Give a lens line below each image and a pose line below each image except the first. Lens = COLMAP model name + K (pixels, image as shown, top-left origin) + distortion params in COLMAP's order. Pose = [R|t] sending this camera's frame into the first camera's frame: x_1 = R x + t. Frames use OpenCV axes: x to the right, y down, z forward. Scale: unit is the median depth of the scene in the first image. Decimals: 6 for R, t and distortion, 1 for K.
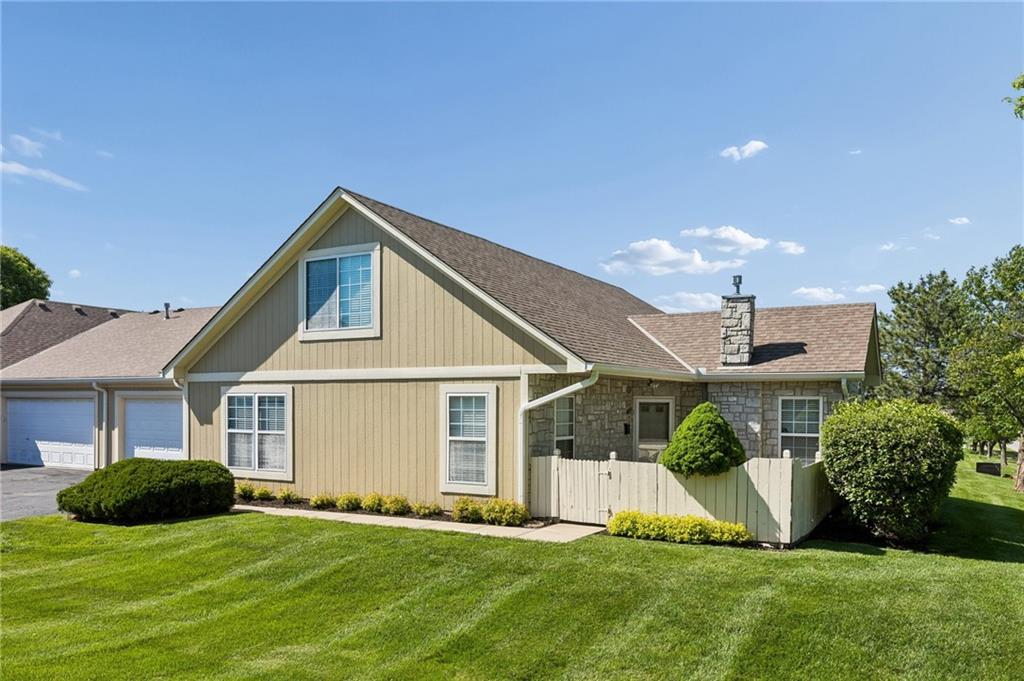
lens RADIAL K [[816.9, 0, 510.8], [0, 816.9, 355.9], [0, 0, 1]] dist [-0.000556, -0.001960]
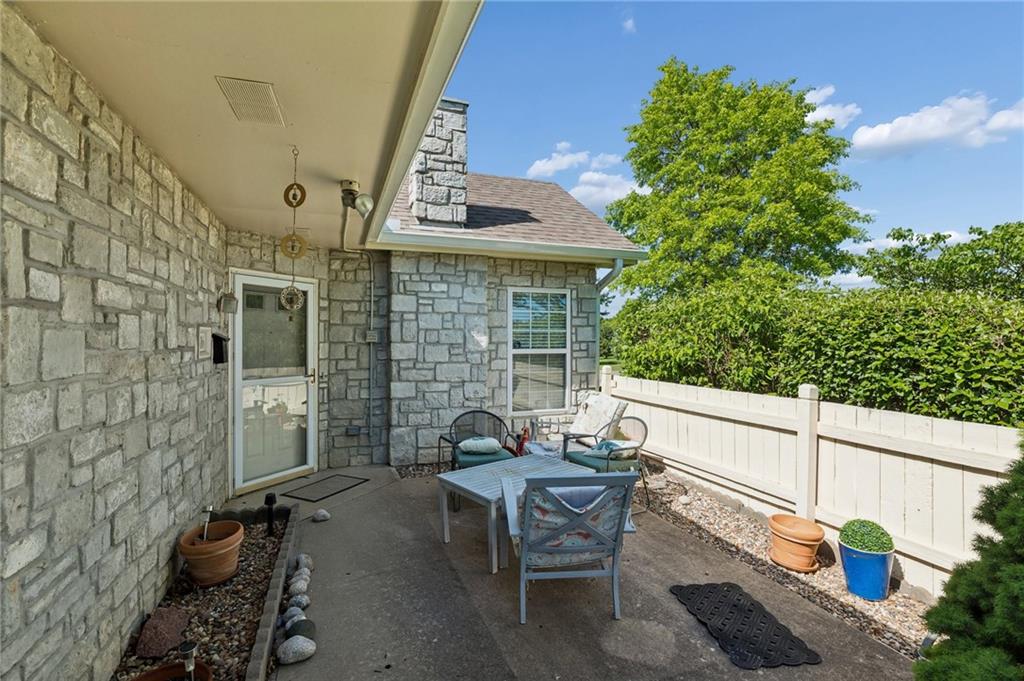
lens RADIAL K [[461.4, 0, 480.5], [0, 461.4, 337.6], [0, 0, 1]] dist [0.000685, 0.000048]
pose [[0.663124, -0.004297, 0.748497, 0.066958], [-0.035384, 0.998686, 0.037082, 0.074839], [-0.747673, -0.051074, 0.662100, 0.800502]]
